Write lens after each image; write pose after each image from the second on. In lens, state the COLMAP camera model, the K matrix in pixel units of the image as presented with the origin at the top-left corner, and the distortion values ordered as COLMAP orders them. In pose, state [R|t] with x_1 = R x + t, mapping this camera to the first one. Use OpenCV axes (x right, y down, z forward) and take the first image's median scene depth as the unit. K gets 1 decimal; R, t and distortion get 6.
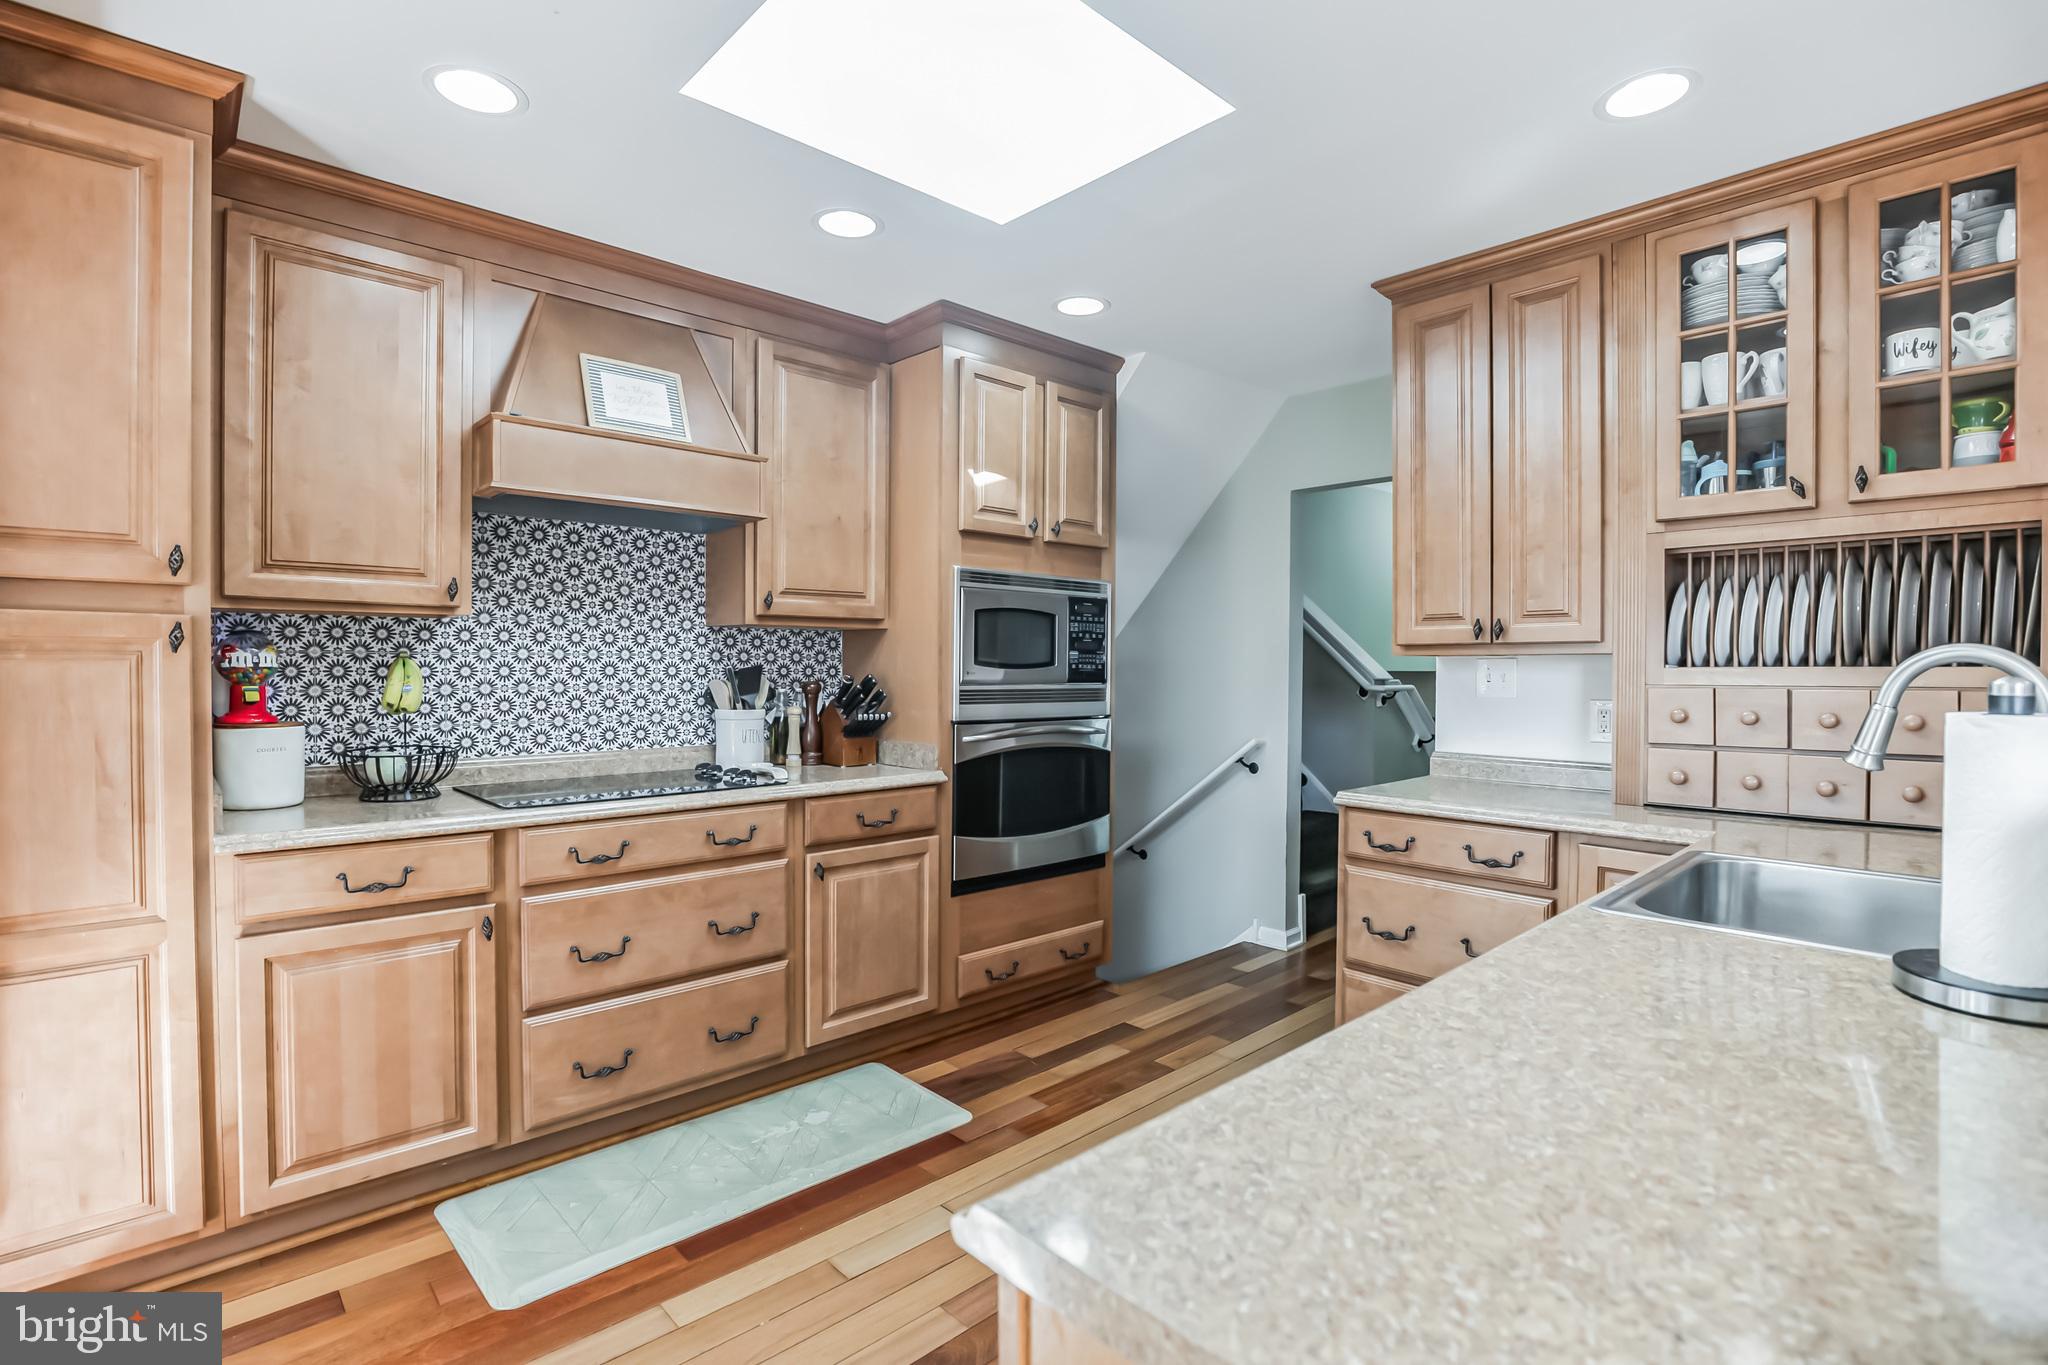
lens RADIAL K [[962.6, 0, 1024.0], [0, 962.6, 682.5], [0, 0, 1]] dist [-0.037939, 0.008567]
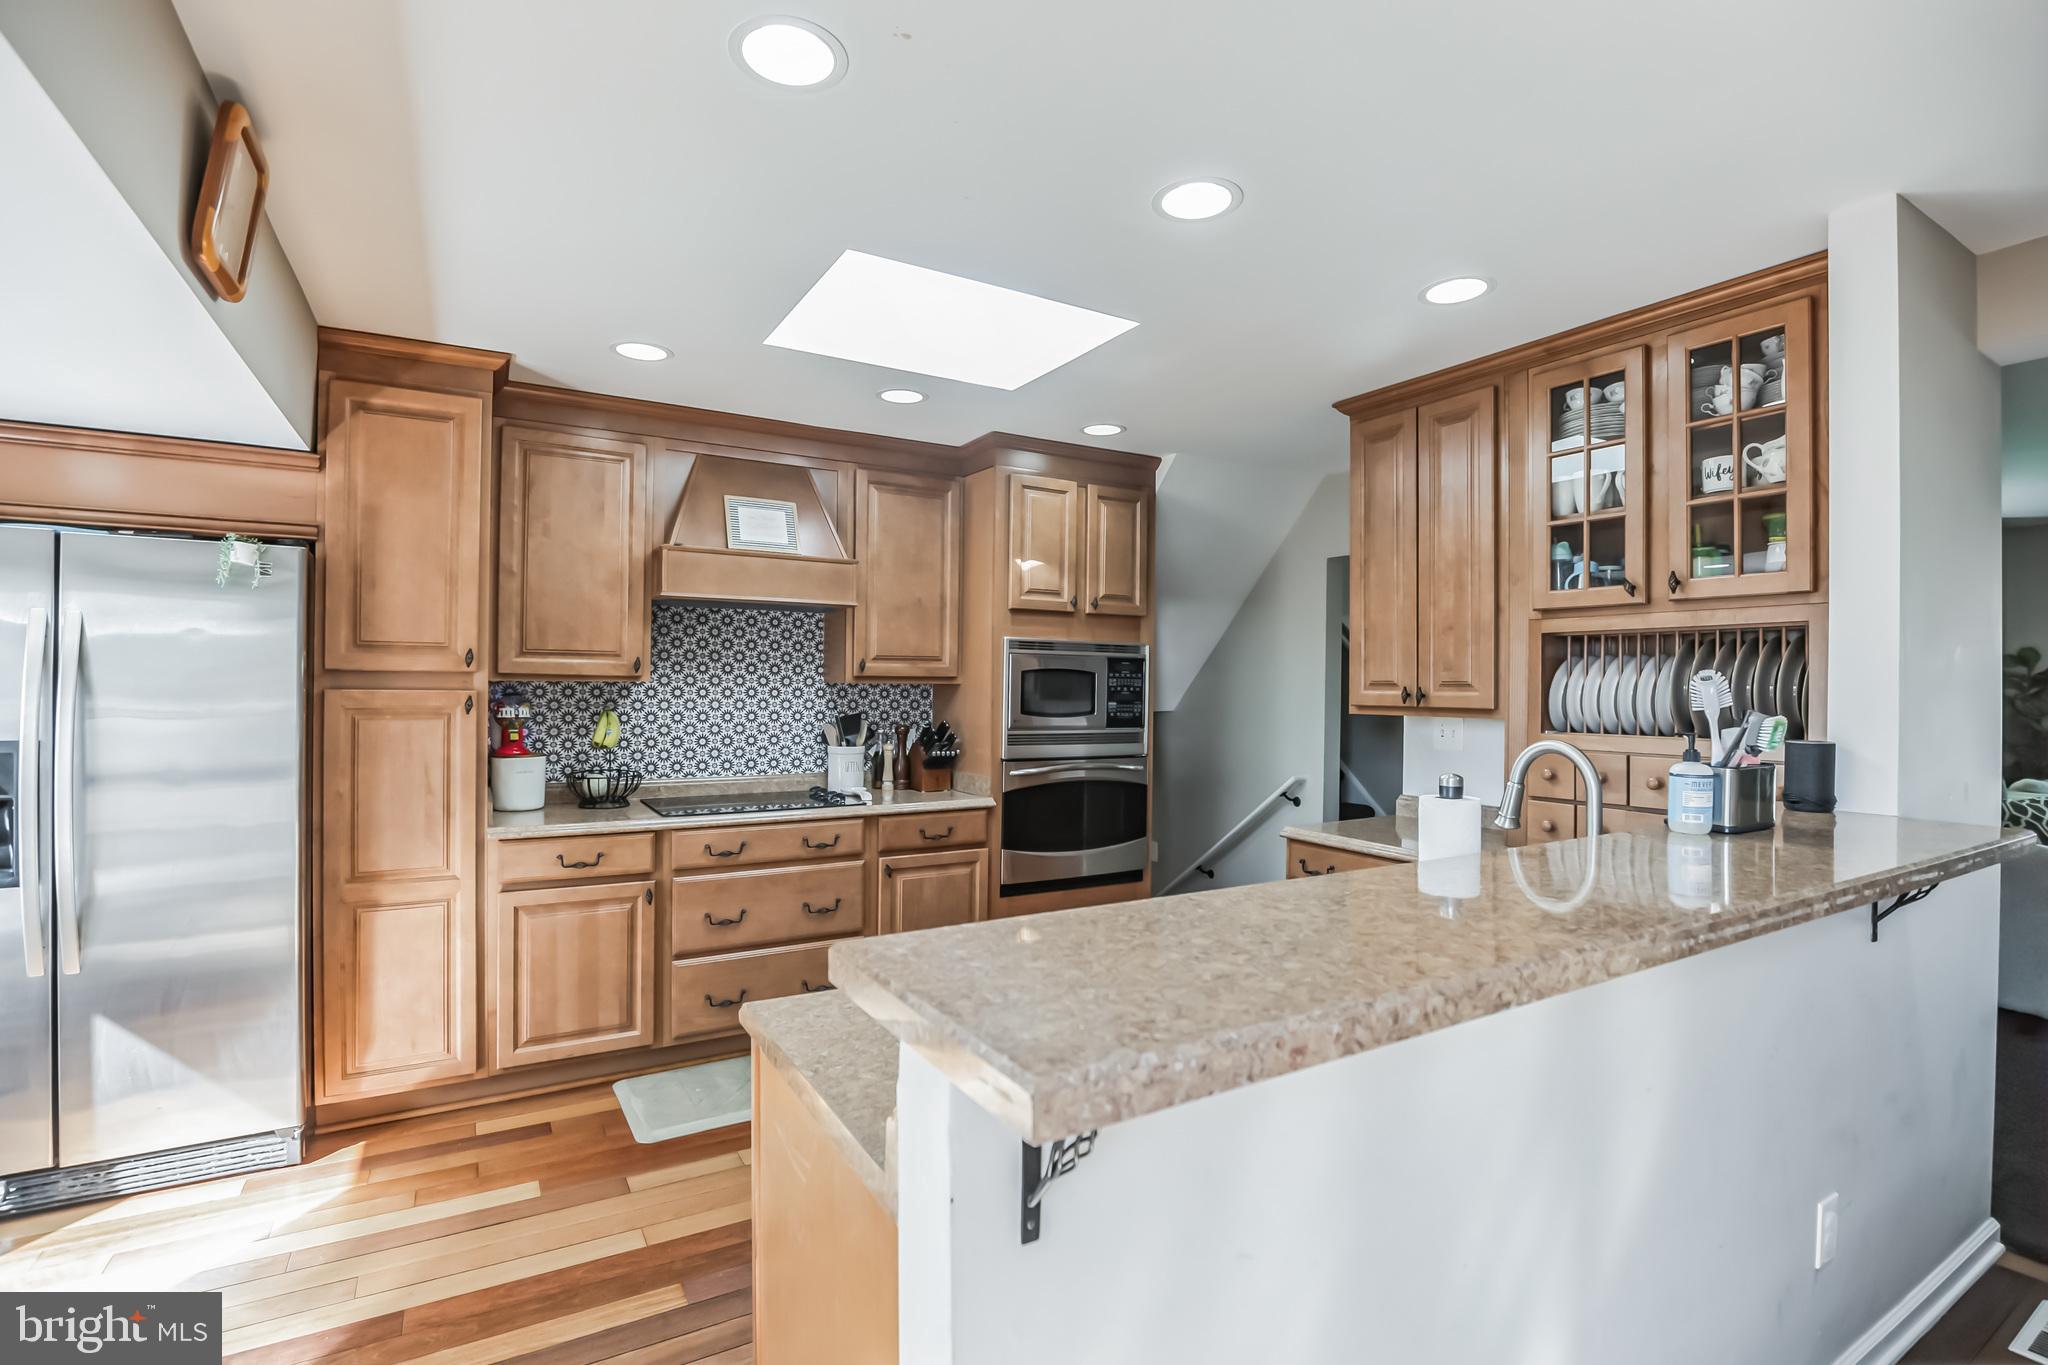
lens RADIAL K [[950.4, 0, 1026.7], [0, 950.4, 682.8], [0, 0, 1]] dist [-0.030942, 0.000855]
pose [[0.976830, 0.006298, -0.213925, 0.257164], [-0.010208, 0.999800, -0.017179, -0.044486], [0.213774, 0.018964, 0.976699, -0.254852]]
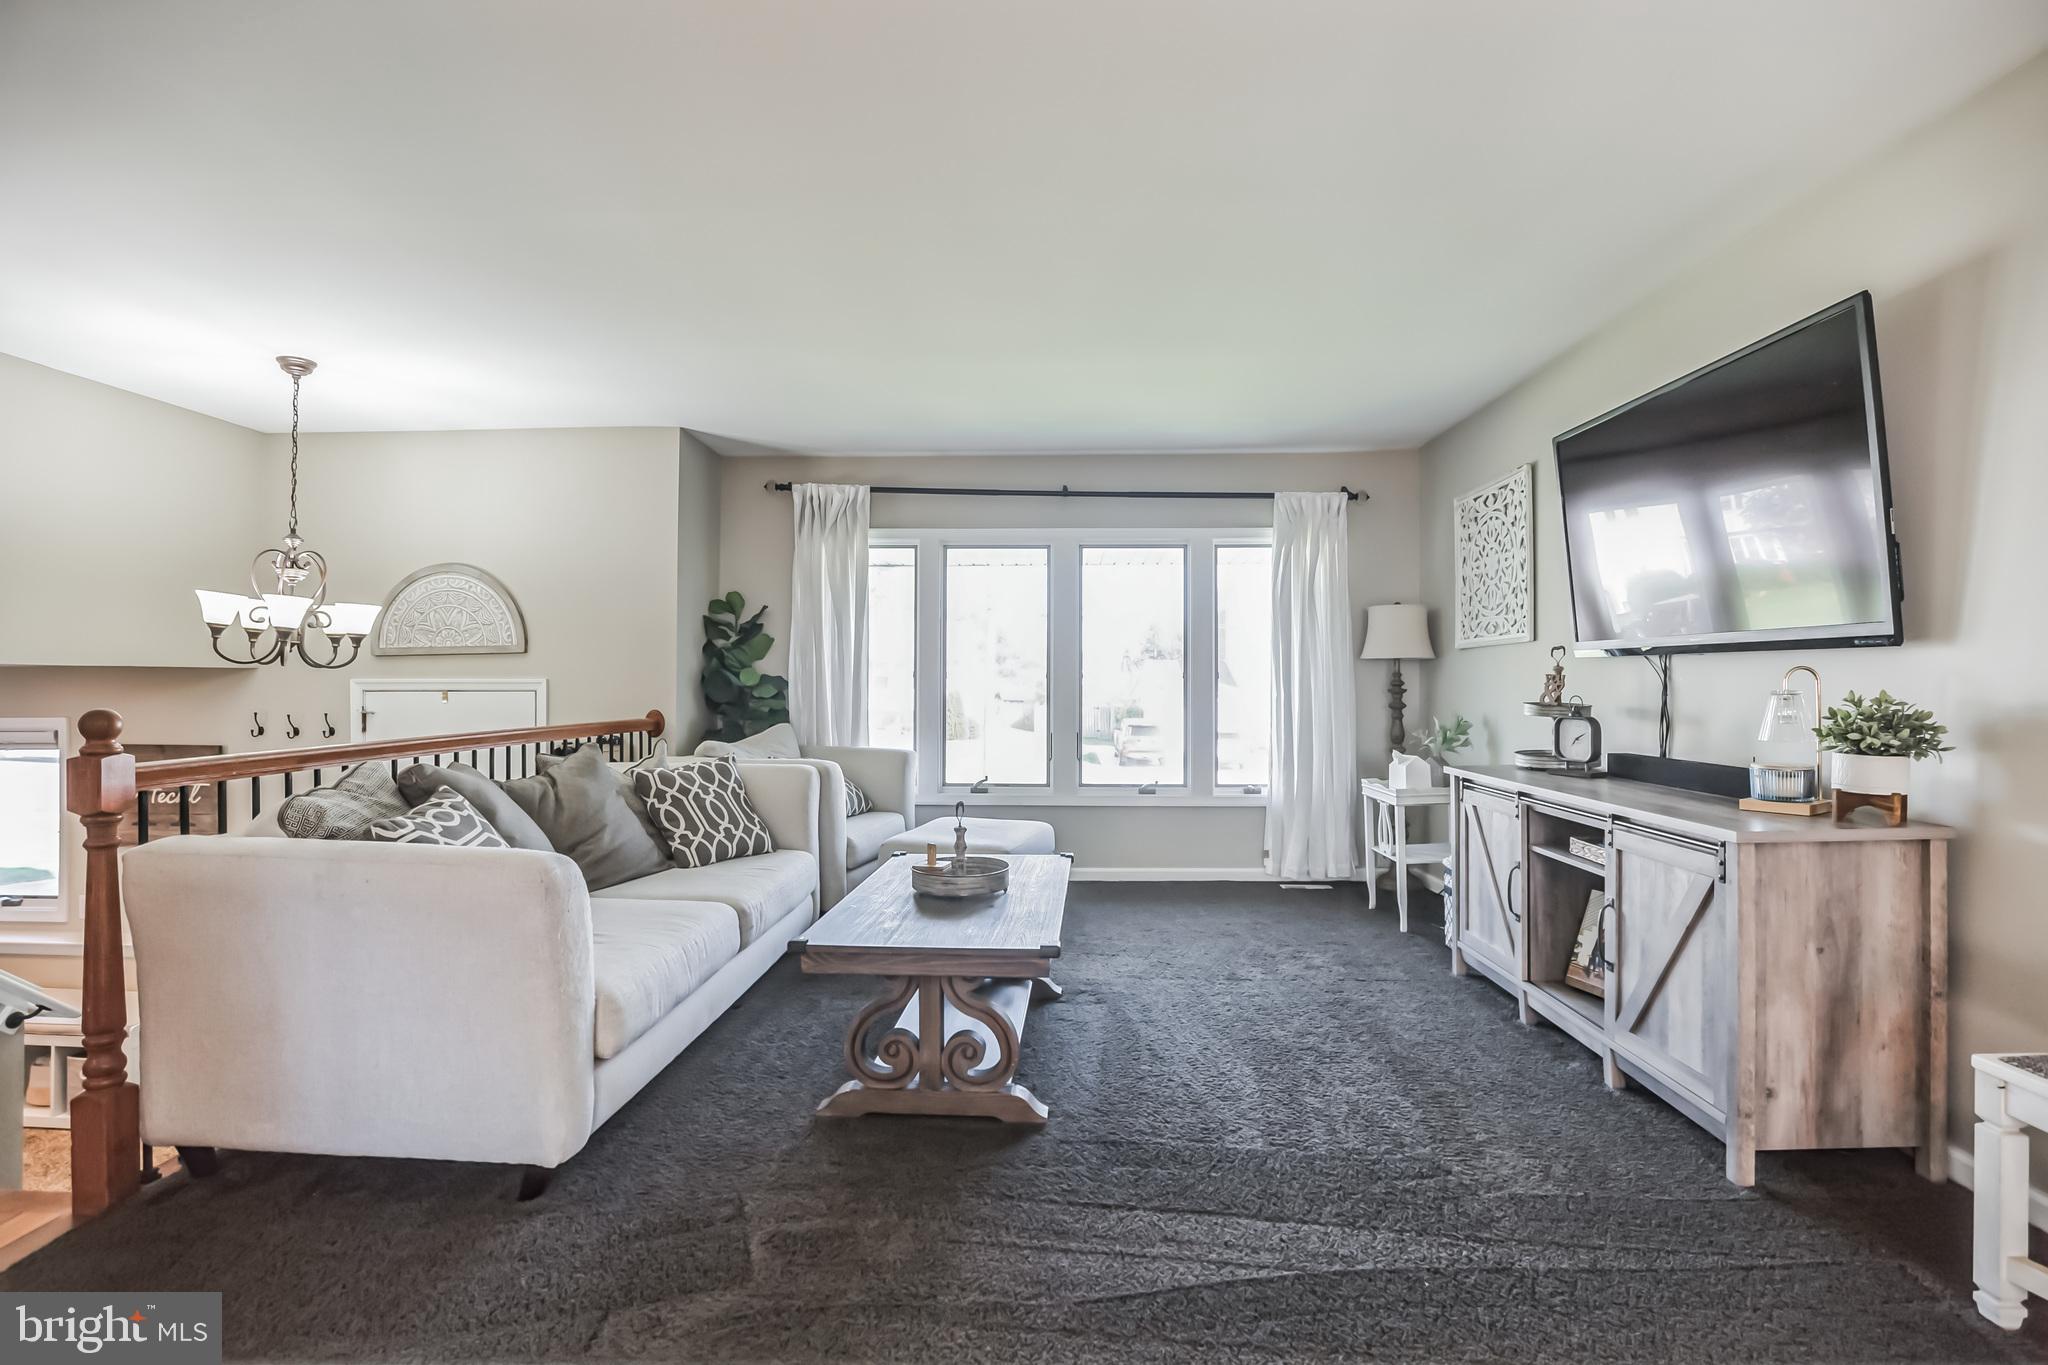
lens RADIAL K [[950.4, 0, 1026.7], [0, 950.4, 682.8], [0, 0, 1]] dist [-0.030942, 0.000855]
pose [[0.716429, 0.004285, 0.697647, 1.129525], [0.008724, 0.999848, -0.015101, 0.029297], [-0.697606, 0.016905, 0.716282, 0.504732]]
